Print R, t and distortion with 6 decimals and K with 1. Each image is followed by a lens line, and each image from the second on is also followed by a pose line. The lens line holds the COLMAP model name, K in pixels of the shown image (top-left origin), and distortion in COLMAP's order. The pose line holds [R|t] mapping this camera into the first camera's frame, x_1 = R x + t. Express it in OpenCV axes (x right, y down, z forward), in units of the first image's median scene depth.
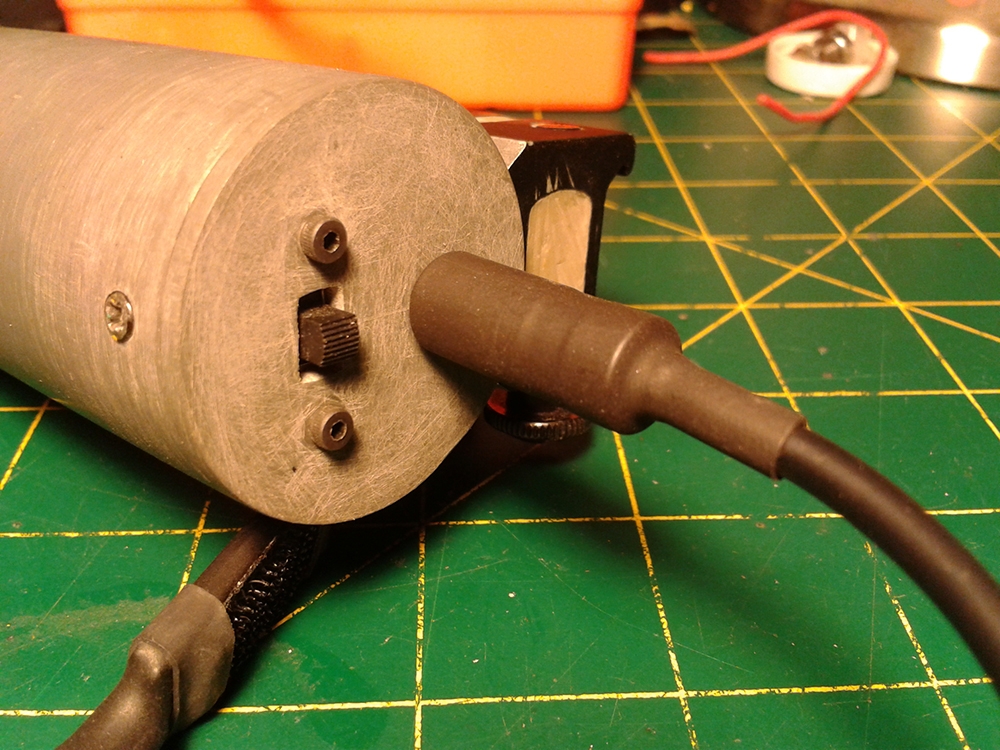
lens RADIAL K [[1027.1, 0, 500.0], [0, 1027.1, 375.0], [0, 0, 1]] dist [0.135992, -0.449237]
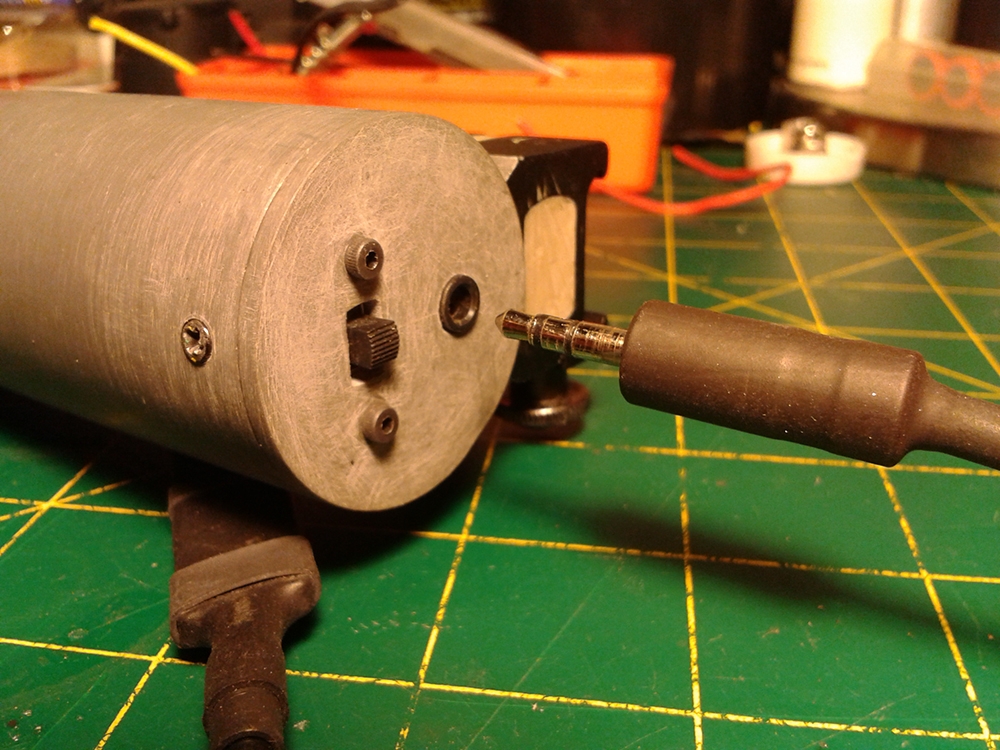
lens RADIAL K [[990.7, 0, 500.0], [0, 990.7, 375.0], [0, 0, 1]] dist [0.167495, -0.451962]
pose [[0.995502, -0.091556, 0.024344, -0.057586], [0.091641, 0.995789, -0.002405, 0.013372], [-0.024022, 0.004625, 0.999701, -0.105791]]
